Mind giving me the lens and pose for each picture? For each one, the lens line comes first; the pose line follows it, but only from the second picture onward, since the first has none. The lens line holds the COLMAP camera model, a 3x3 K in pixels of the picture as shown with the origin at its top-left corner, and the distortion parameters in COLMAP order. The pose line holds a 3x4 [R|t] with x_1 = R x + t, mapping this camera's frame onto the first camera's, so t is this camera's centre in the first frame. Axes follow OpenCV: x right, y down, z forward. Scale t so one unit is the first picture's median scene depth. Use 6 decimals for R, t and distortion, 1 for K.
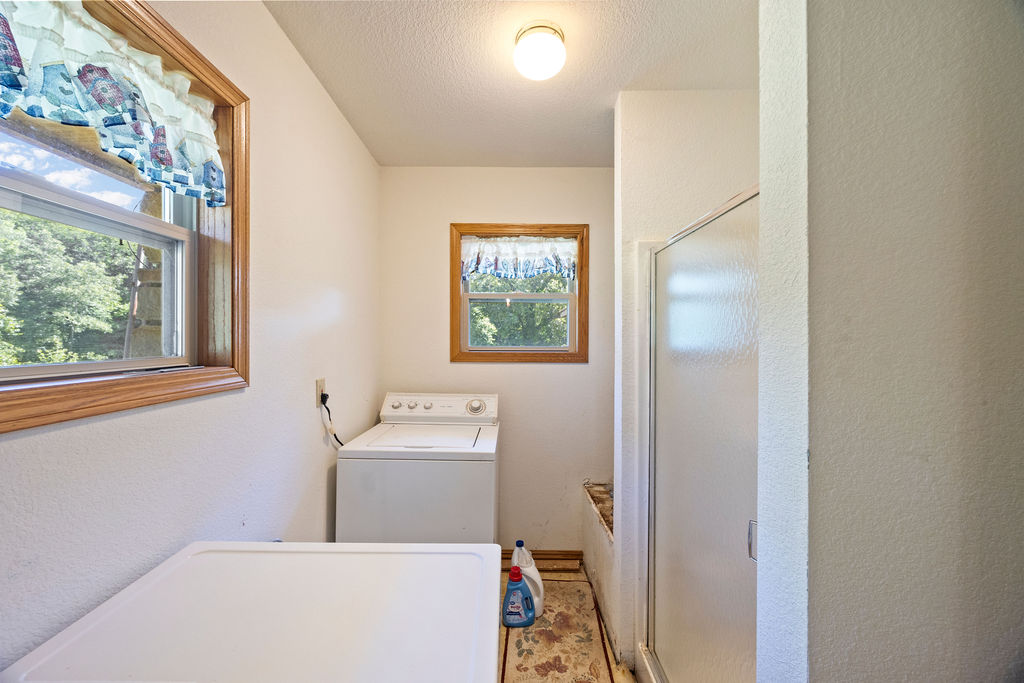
lens RADIAL K [[386.2, 0, 509.7], [0, 386.2, 342.3], [0, 0, 1]] dist [-0.001609, -0.000107]
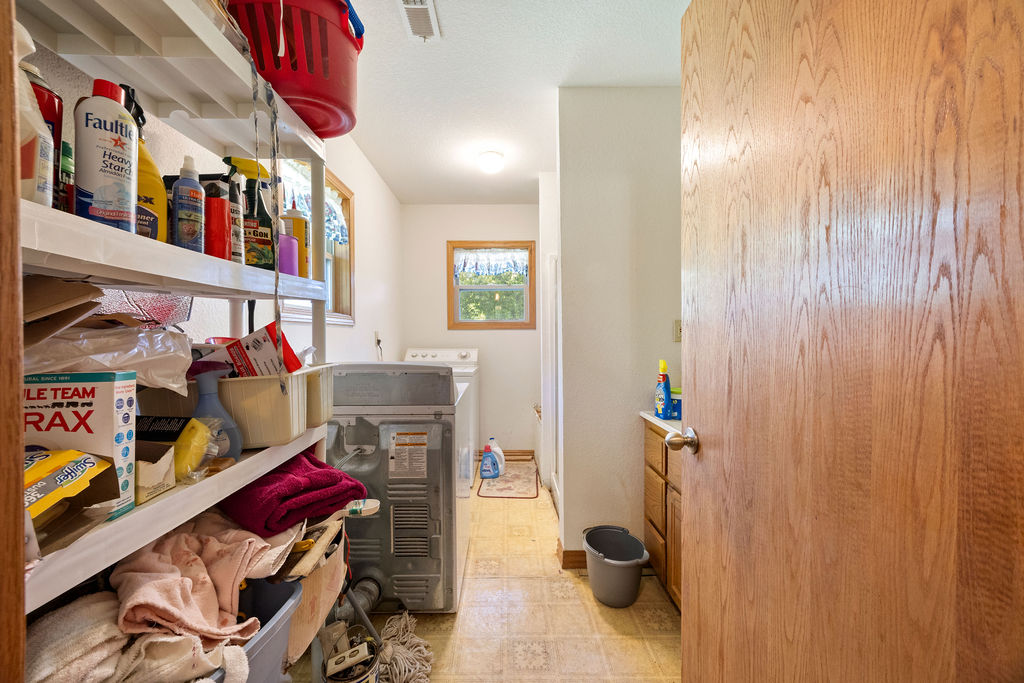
lens RADIAL K [[386.2, 0, 510.2], [0, 386.2, 340.8], [0, 0, 1]] dist [-0.001609, -0.000107]
pose [[0.999903, -0.011342, 0.008065, 0.086639], [0.011363, 0.999932, -0.002596, 0.104793], [-0.008035, 0.002687, 0.999964, -0.570089]]
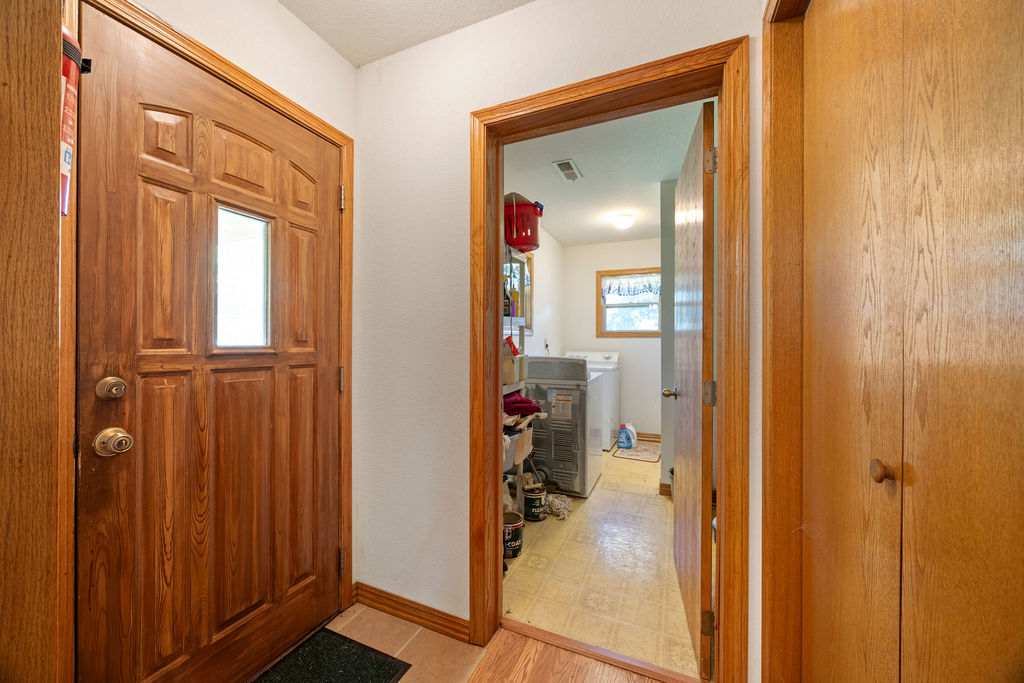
lens RADIAL K [[386.2, 0, 508.8], [0, 386.2, 343.2], [0, 0, 1]] dist [-0.001609, -0.000107]
pose [[0.914730, -0.001728, -0.404061, 0.260764], [-0.004063, 0.999901, -0.013475, 0.113623], [0.404045, 0.013968, 0.914633, -1.112207]]
